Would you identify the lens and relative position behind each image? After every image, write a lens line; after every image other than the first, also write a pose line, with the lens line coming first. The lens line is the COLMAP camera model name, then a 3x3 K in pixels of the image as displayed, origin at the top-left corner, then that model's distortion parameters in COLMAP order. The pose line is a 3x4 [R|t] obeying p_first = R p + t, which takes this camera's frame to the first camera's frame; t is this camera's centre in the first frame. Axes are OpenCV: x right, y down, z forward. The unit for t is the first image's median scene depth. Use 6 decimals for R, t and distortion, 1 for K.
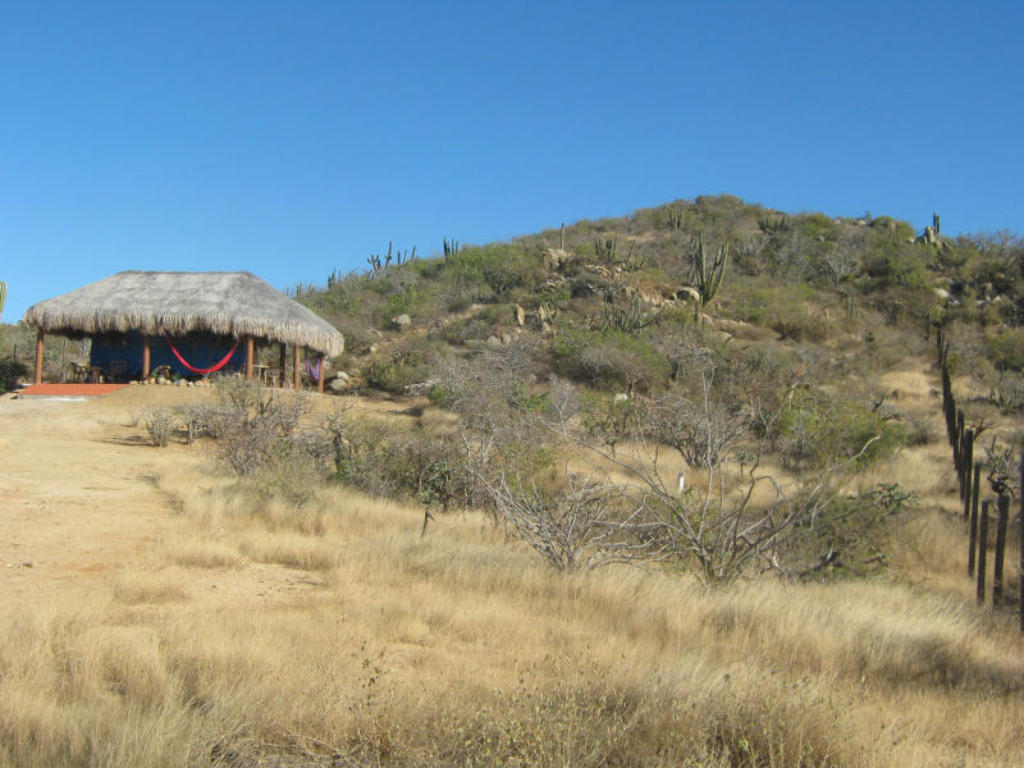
lens RADIAL K [[1260.3, 0, 512.0], [0, 1260.3, 384.0], [0, 0, 1]] dist [-0.106366, -0.033427]
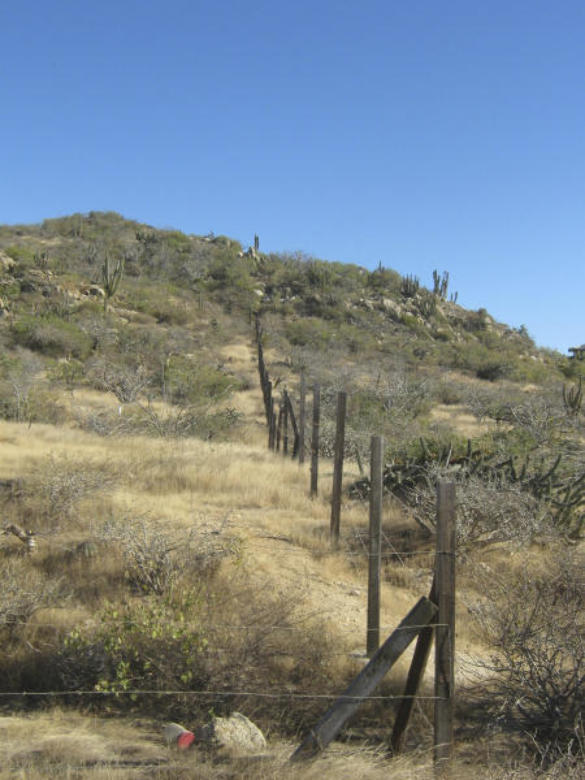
lens RADIAL K [[960.0, 0, 292.5], [0, 960.0, 390.0], [0, 0, 1]] dist [-0.106366, -0.033427]
pose [[0.933268, -0.004916, 0.359147, -0.054259], [-0.011886, 0.998936, 0.044561, -0.006828], [-0.358984, -0.045857, 0.932217, -0.161559]]
